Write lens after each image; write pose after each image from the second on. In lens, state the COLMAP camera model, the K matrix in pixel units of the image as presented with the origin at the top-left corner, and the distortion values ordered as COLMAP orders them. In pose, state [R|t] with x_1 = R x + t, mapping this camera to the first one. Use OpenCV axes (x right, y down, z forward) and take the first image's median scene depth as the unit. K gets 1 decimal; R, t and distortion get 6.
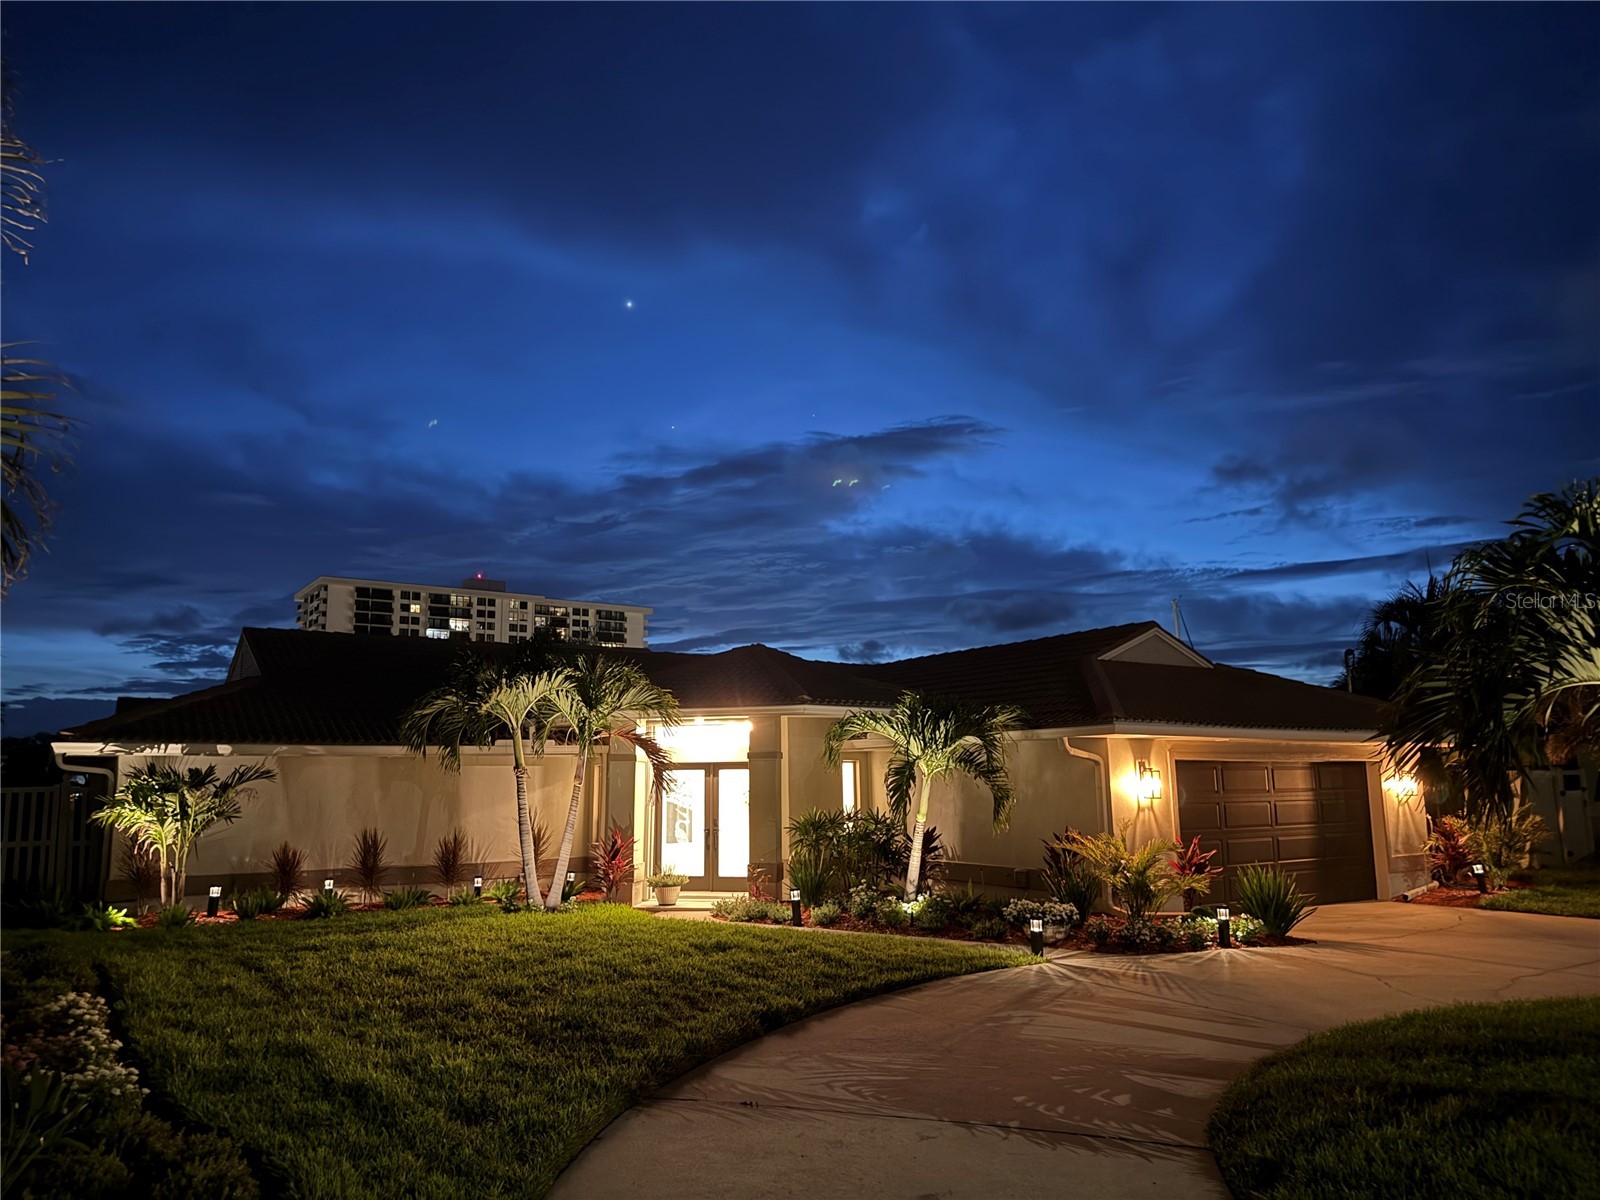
lens RADIAL K [[1149.2, 0, 800.0], [0, 1149.2, 600.0], [0, 0, 1]] dist [0.068958, 0.000066]
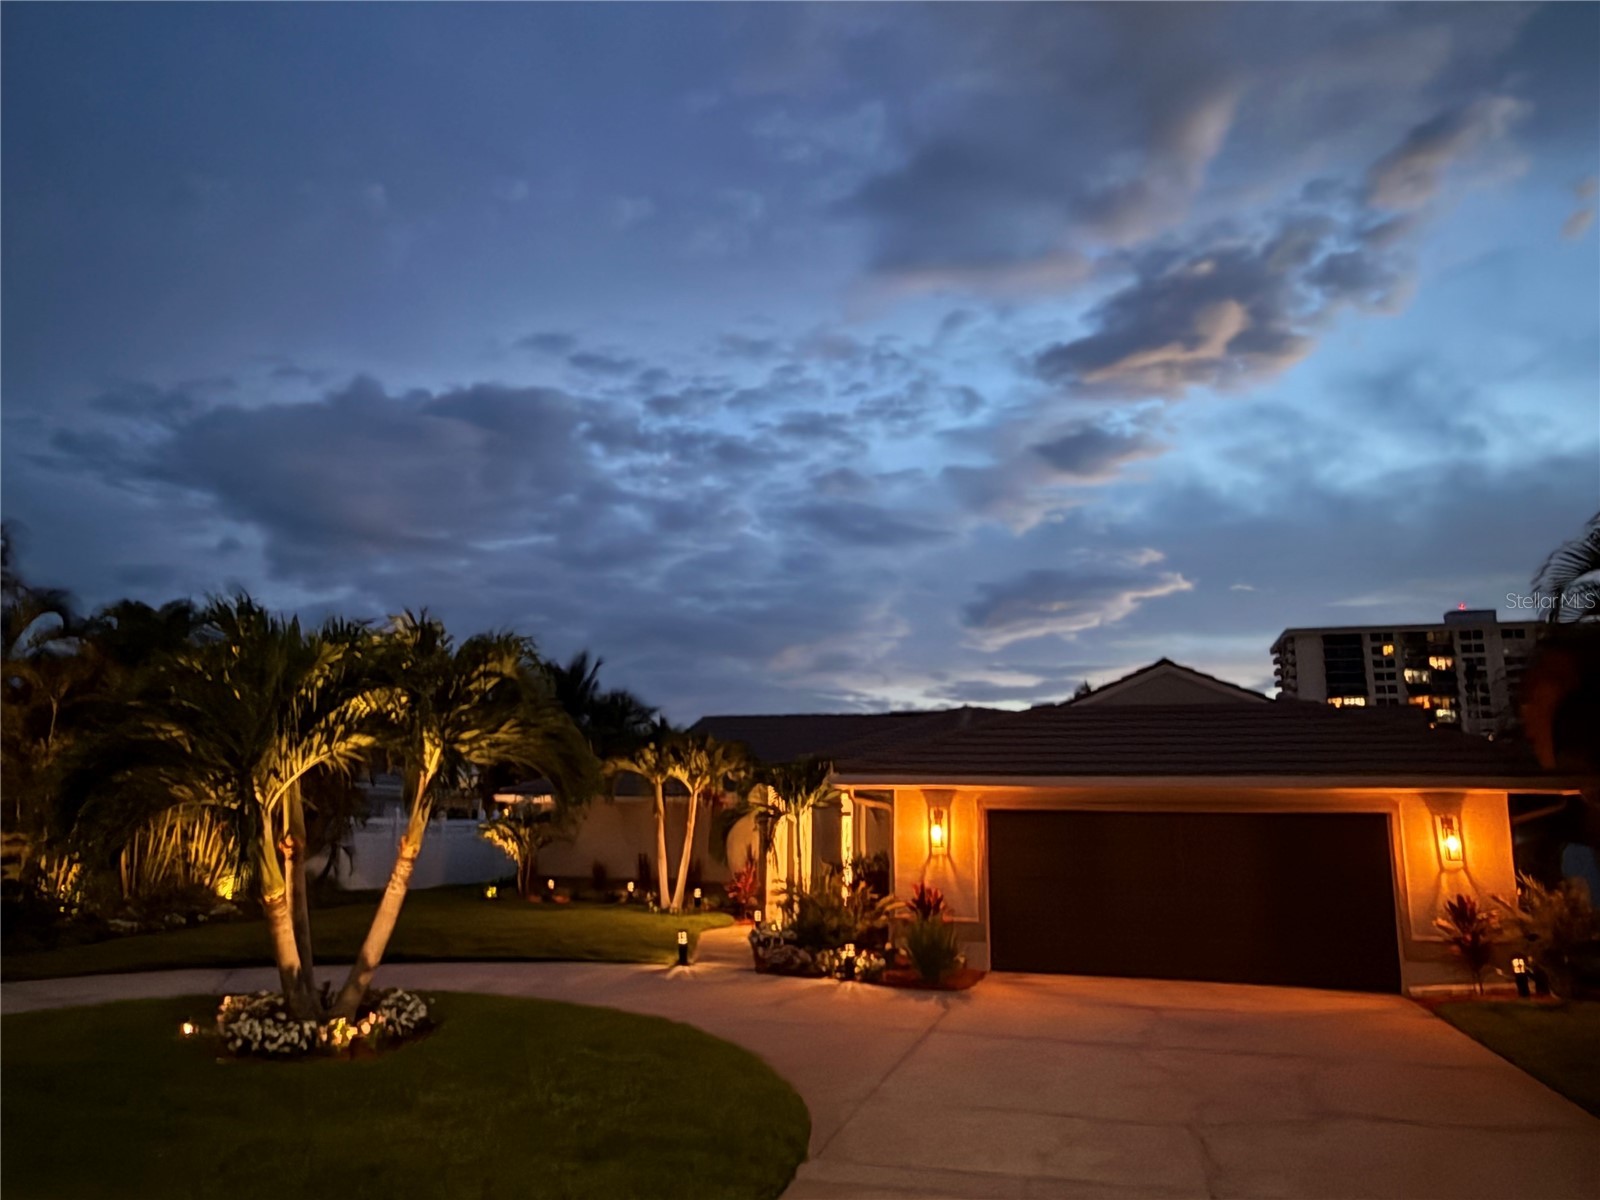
lens RADIAL K [[1169.3, 0, 800.0], [0, 1169.3, 600.0], [0, 0, 1]] dist [-0.008528, -0.003323]
pose [[0.615110, -0.133263, -0.777097, 0.990395], [0.100909, 0.990813, -0.090039, 0.031493], [0.781957, -0.023032, 0.622907, 0.234872]]
